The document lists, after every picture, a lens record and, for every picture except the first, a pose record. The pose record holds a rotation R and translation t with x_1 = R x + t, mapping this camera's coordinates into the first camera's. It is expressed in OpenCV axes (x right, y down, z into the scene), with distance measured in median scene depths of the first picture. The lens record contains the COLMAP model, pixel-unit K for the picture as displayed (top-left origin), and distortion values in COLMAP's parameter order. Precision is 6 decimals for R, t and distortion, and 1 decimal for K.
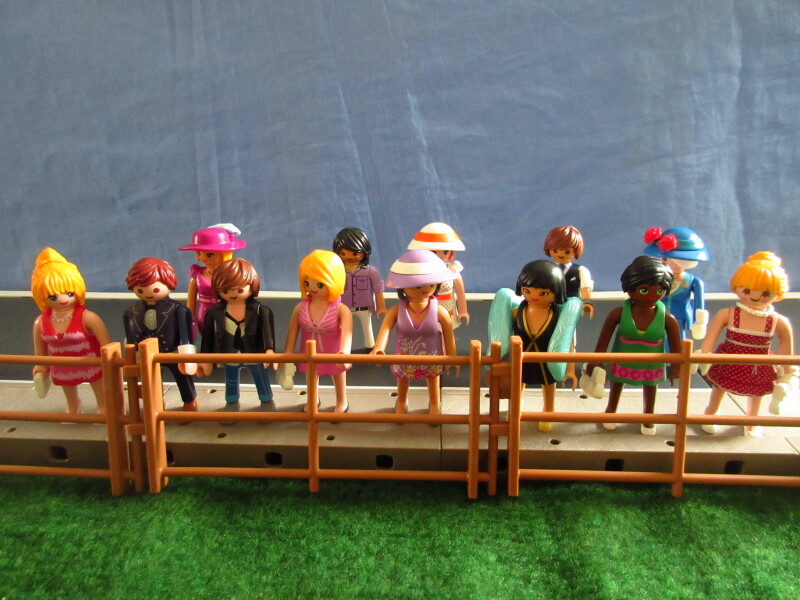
lens RADIAL K [[601.2, 0, 398.6], [0, 601.2, 302.0], [0, 0, 1]] dist [-0.001768, 0.000826]
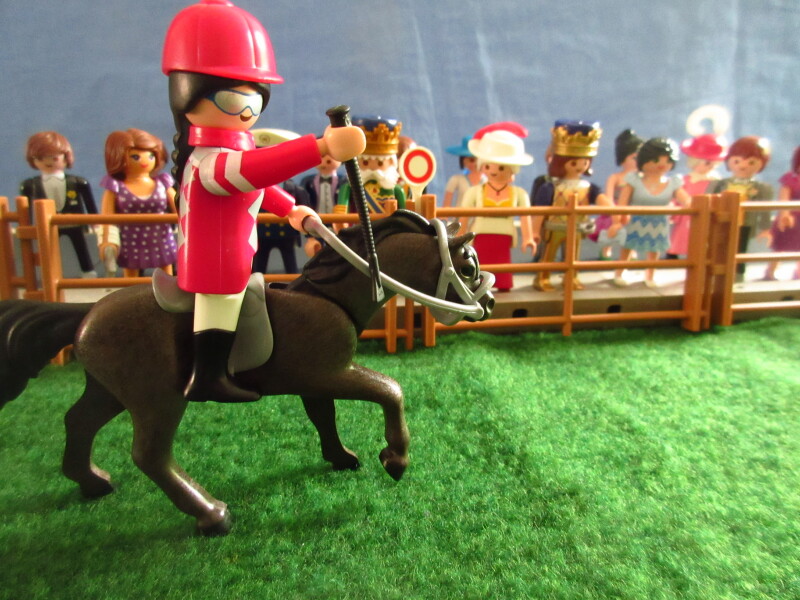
lens RADIAL K [[607.3, 0, 402.5], [0, 607.3, 294.1], [0, 0, 1]] dist [0.006231, 0.007427]
pose [[0.965897, -0.037726, 0.256164, -0.407155], [0.047390, 0.998375, -0.031656, 0.146929], [-0.254553, 0.042716, 0.966115, 0.000218]]
